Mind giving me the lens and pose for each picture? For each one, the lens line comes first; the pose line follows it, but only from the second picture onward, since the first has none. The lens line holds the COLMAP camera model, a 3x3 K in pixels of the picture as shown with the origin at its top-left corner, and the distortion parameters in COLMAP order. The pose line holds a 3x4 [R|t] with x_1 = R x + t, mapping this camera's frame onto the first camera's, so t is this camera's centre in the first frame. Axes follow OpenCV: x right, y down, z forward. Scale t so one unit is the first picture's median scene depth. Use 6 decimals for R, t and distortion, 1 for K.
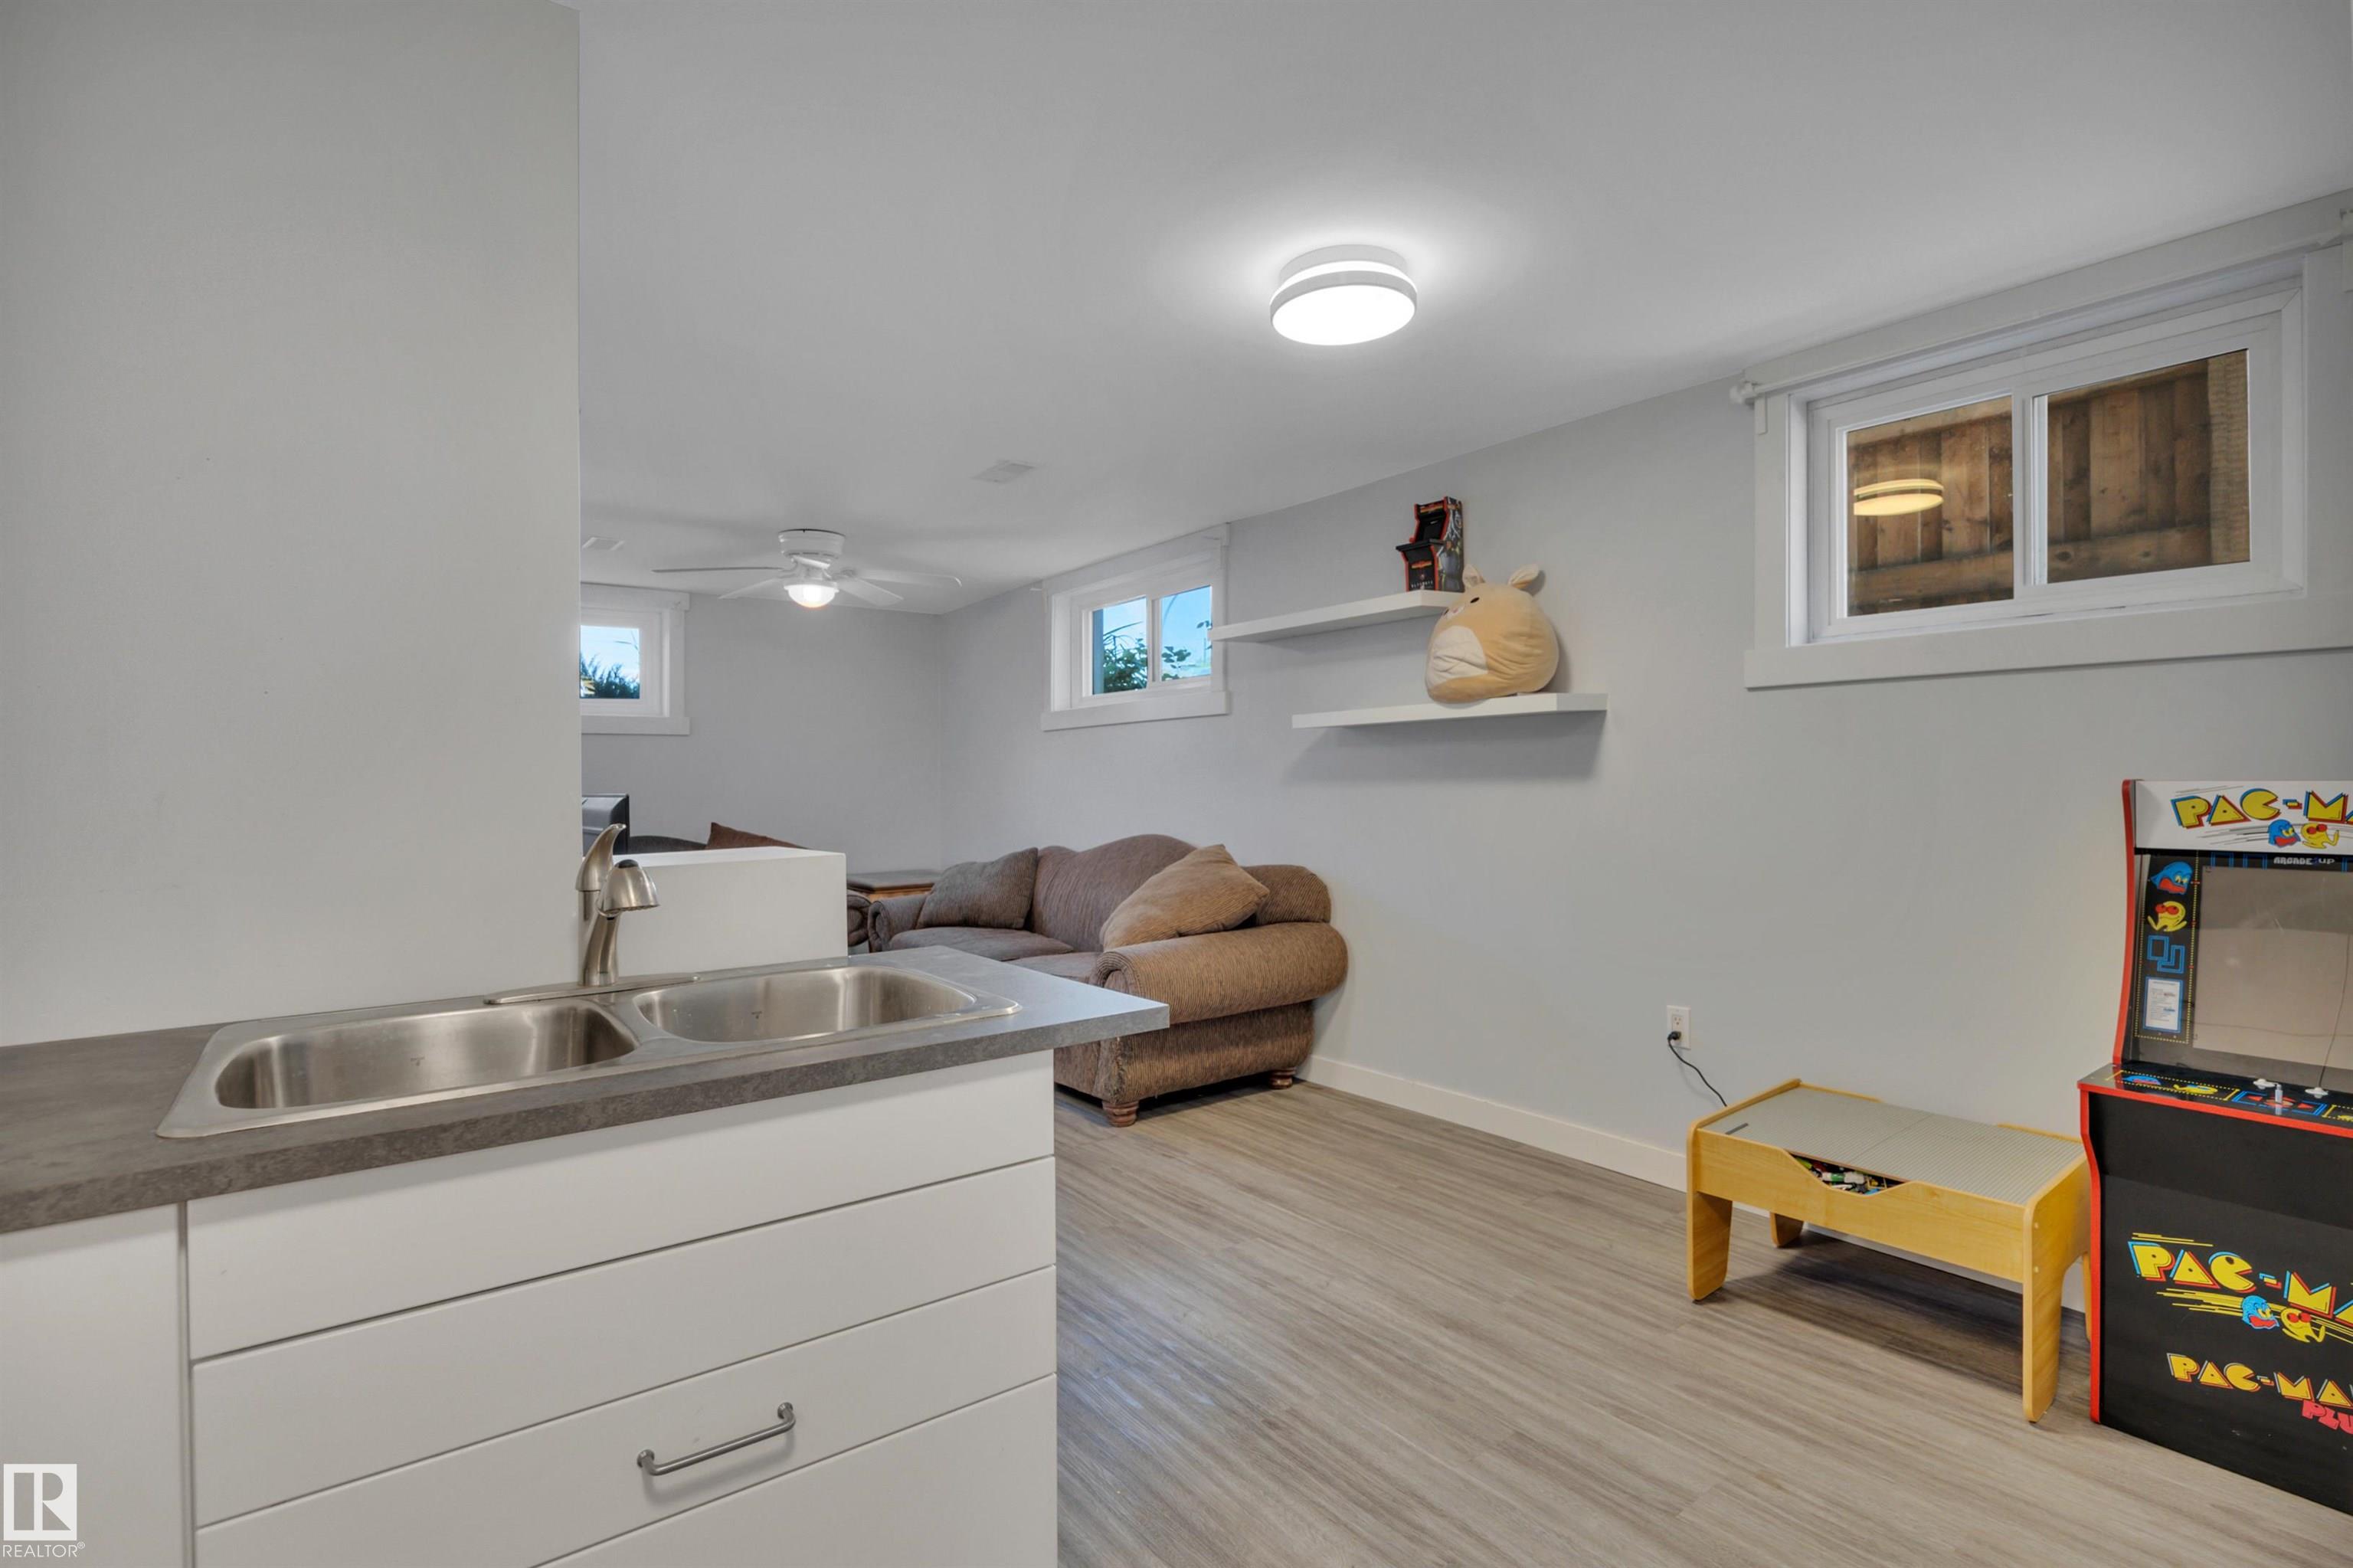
lens RADIAL K [[1136.5, 0, 1176.5], [0, 1136.5, 784.0], [0, 0, 1]] dist [0.000663, 0.000215]
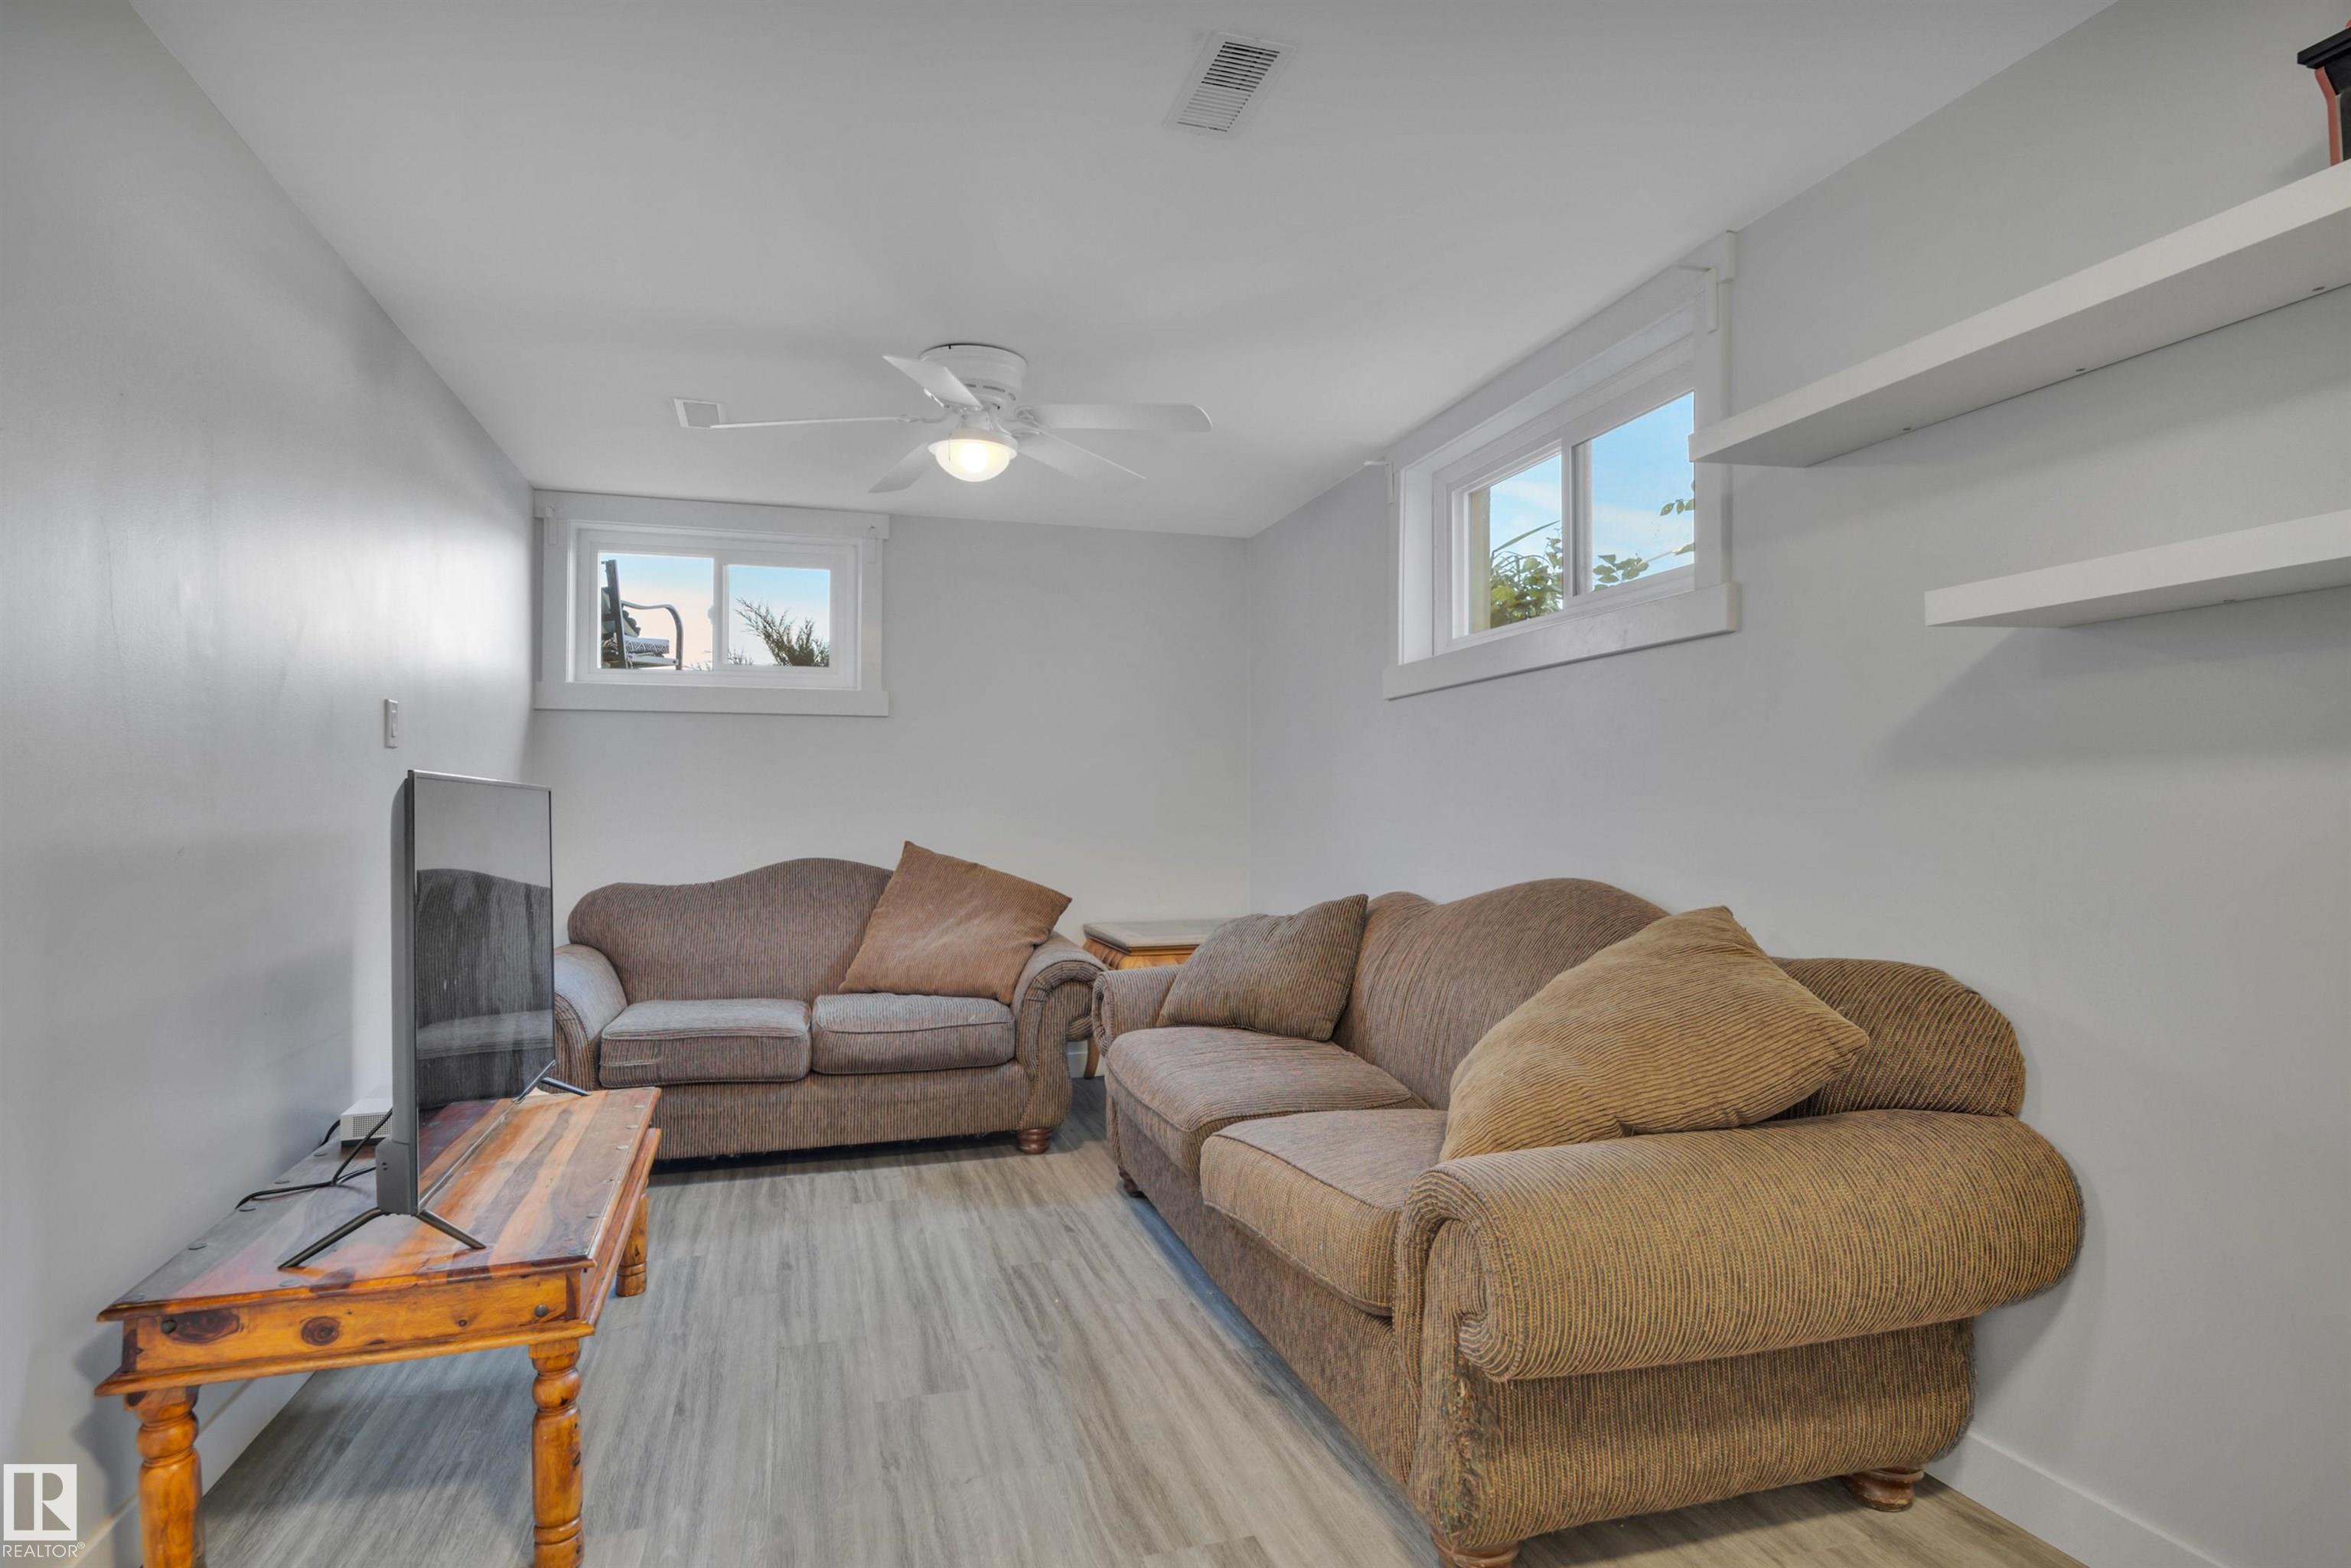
lens RADIAL K [[1222.4, 0, 1185.3], [0, 1222.4, 775.6], [0, 0, 1]] dist [-0.005259, -0.000692]
pose [[0.940346, -0.001416, -0.340215, 0.006357], [-0.008079, 0.999616, -0.026489, 0.028953], [0.340122, 0.027658, 0.939974, 0.882198]]
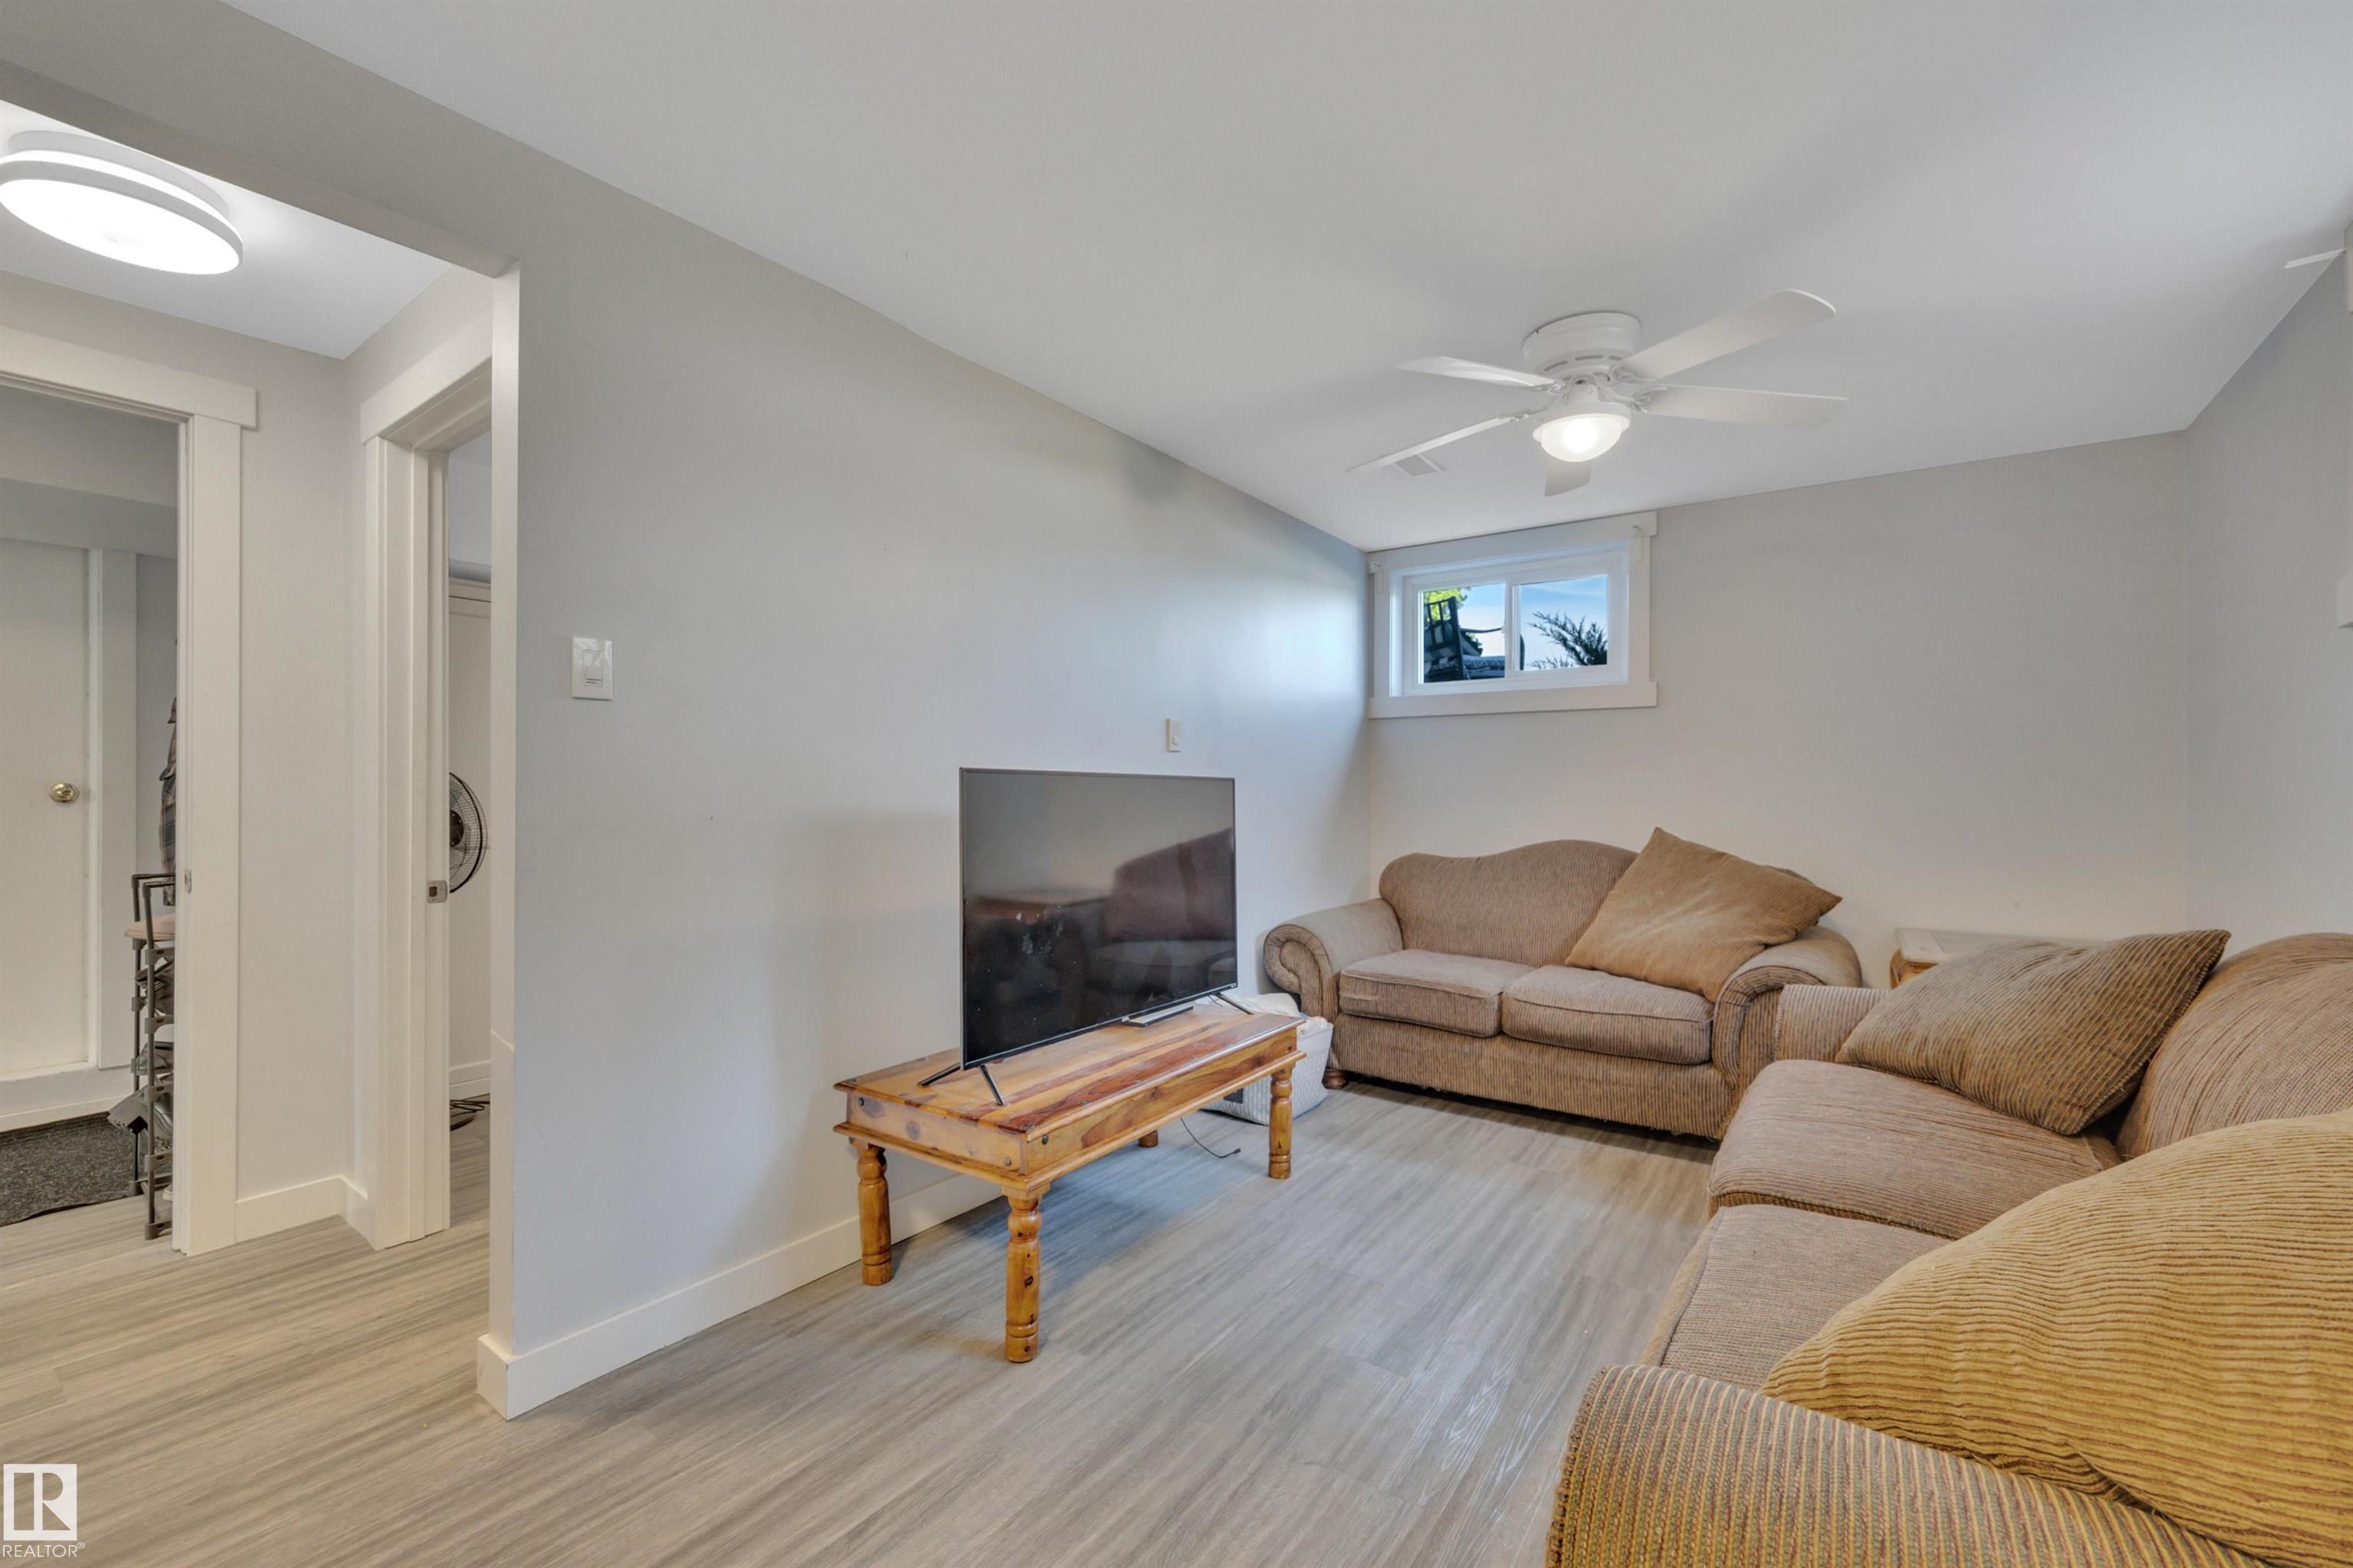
lens RADIAL K [[964.6, 0, 1172.1], [0, 964.6, 788.9], [0, 0, 1]] dist [0.000502, 0.000206]
pose [[0.301784, 0.005576, -0.953360, 0.179884], [-0.008912, 0.999956, 0.003028, 0.025090], [0.953335, 0.007583, 0.301820, 1.323707]]
